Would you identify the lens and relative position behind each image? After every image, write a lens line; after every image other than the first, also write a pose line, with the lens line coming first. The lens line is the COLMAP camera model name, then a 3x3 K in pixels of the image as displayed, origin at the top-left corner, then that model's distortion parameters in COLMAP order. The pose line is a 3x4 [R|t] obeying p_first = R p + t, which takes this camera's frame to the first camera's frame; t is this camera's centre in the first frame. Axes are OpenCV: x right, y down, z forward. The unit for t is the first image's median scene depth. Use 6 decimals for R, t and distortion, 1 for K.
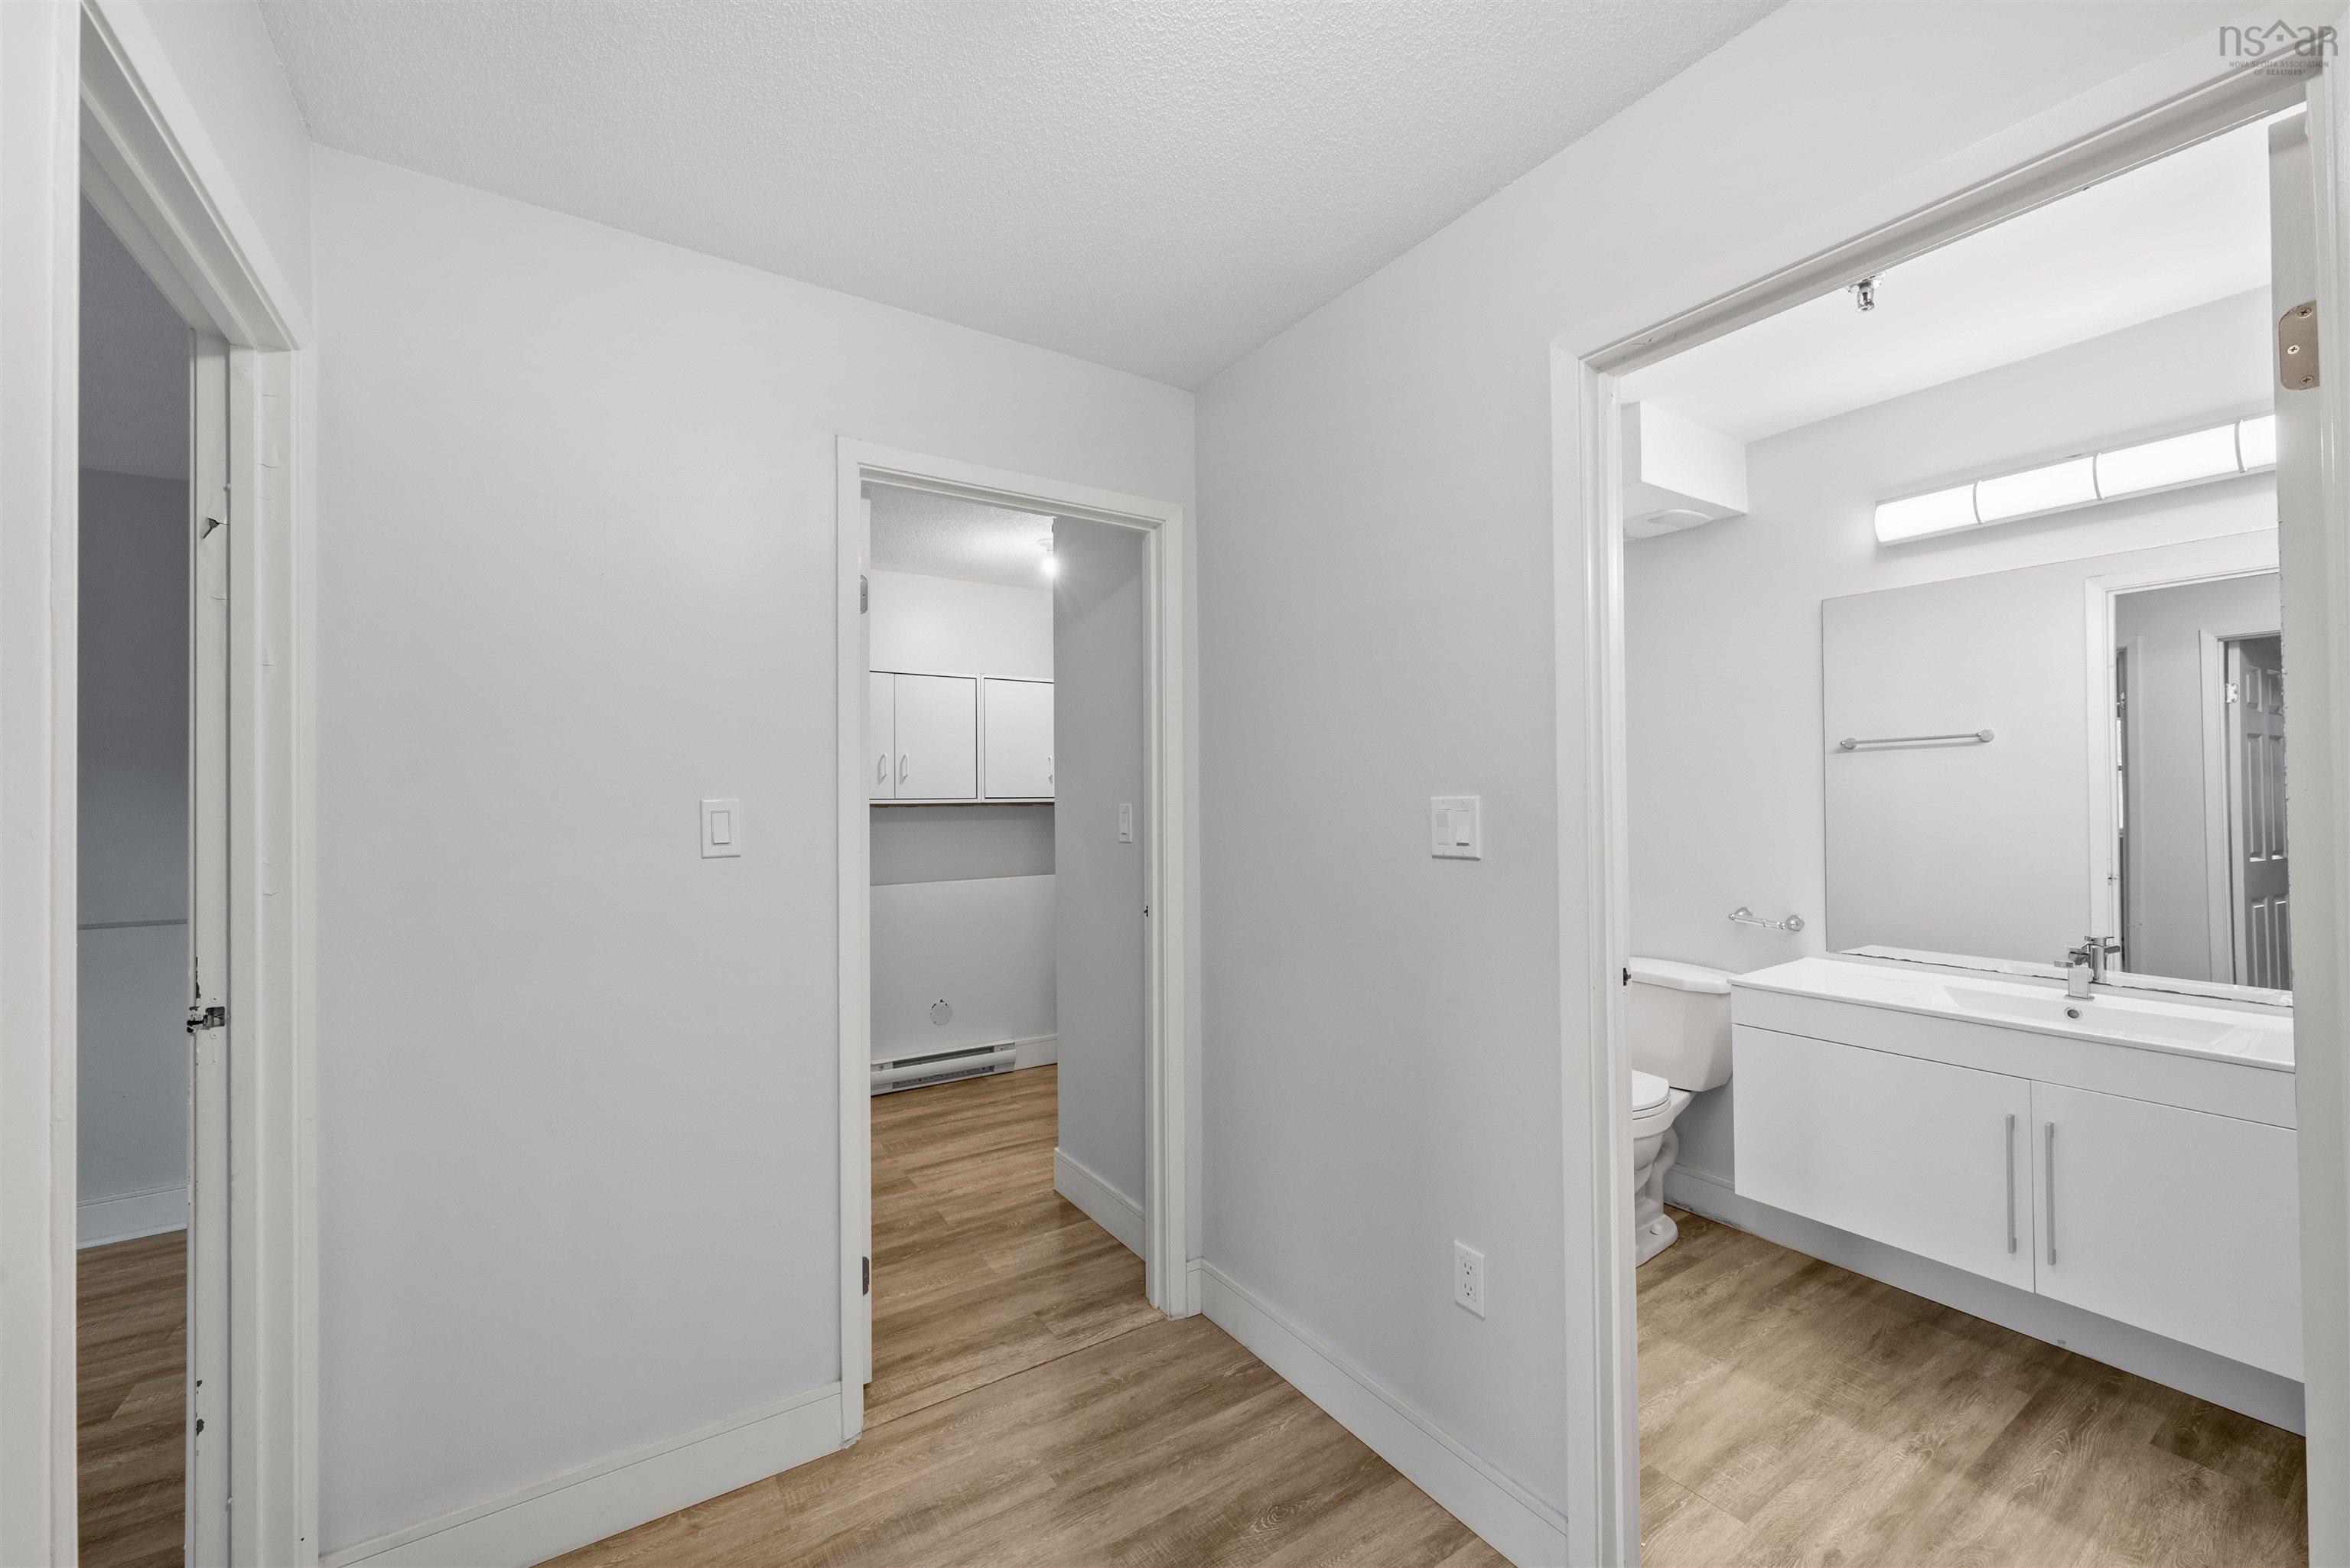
lens RADIAL K [[923.0, 0, 1180.8], [0, 923.0, 788.8], [0, 0, 1]] dist [0.000024, -0.000171]
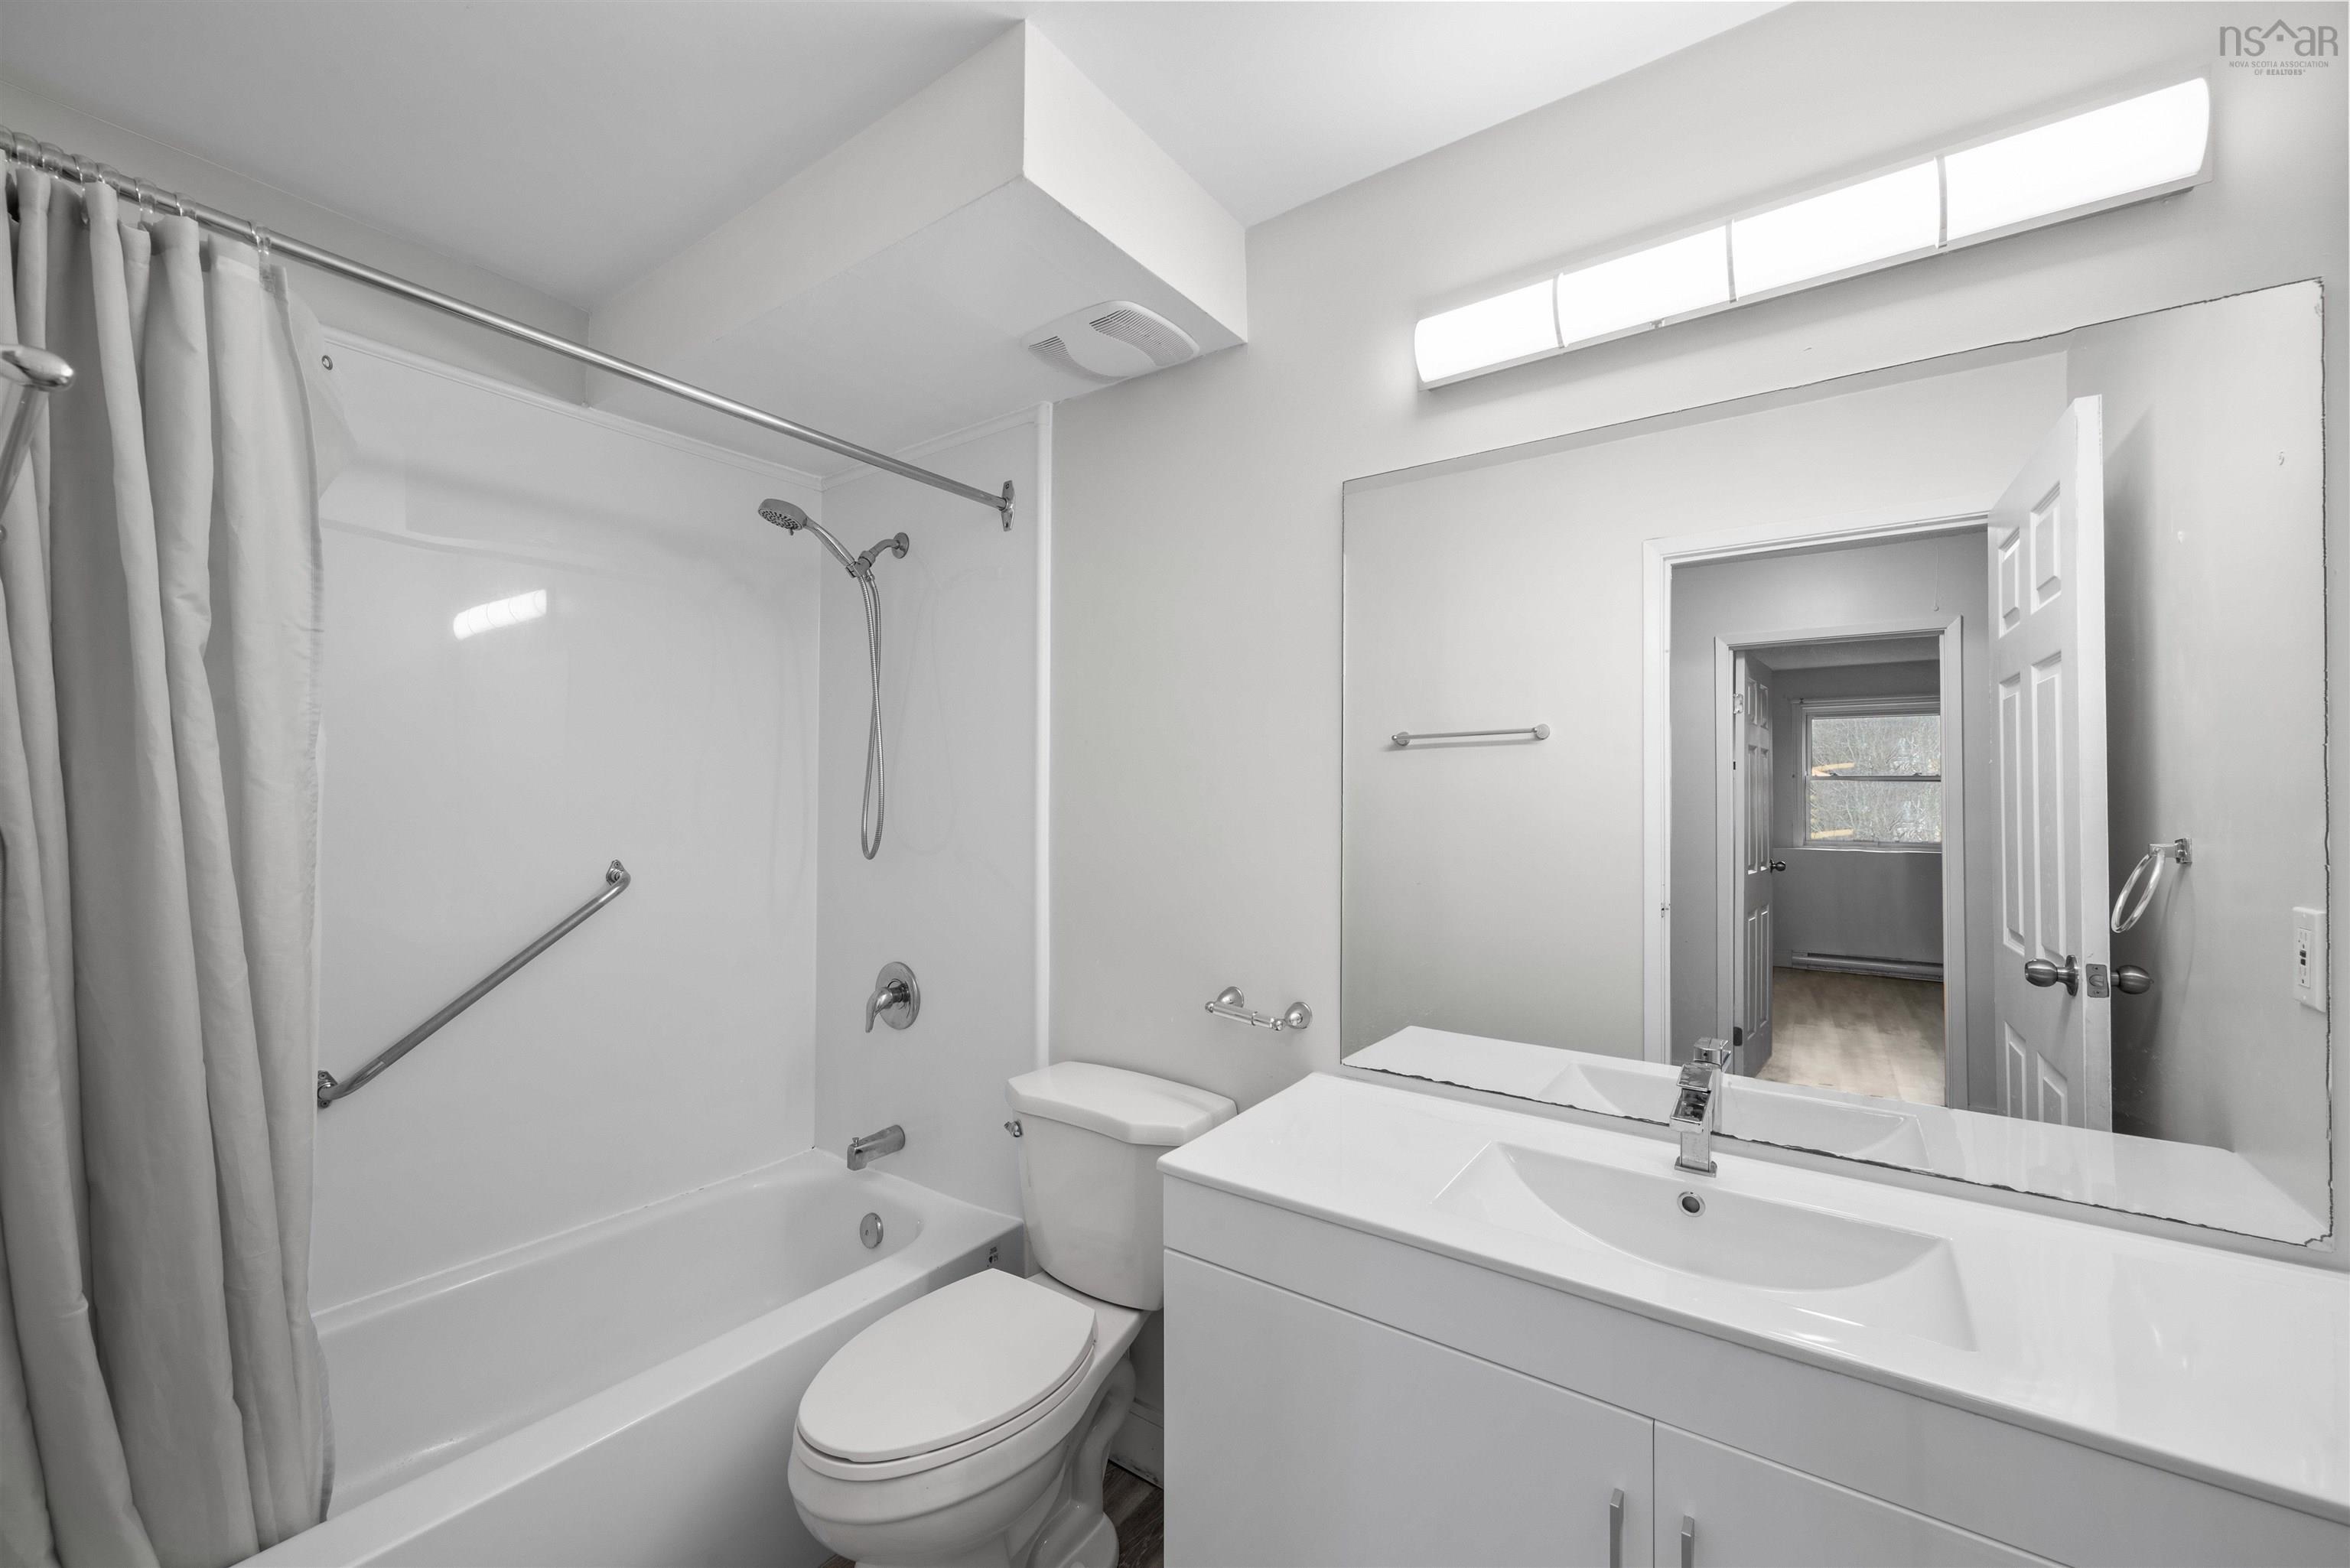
lens RADIAL K [[923.0, 0, 1180.8], [0, 923.0, 788.8], [0, 0, 1]] dist [0.000024, -0.000171]
pose [[0.934601, 0.016504, 0.355315, 0.359553], [-0.015512, 0.999864, -0.005640, 0.002031], [-0.355360, -0.000240, 0.934729, 0.442647]]
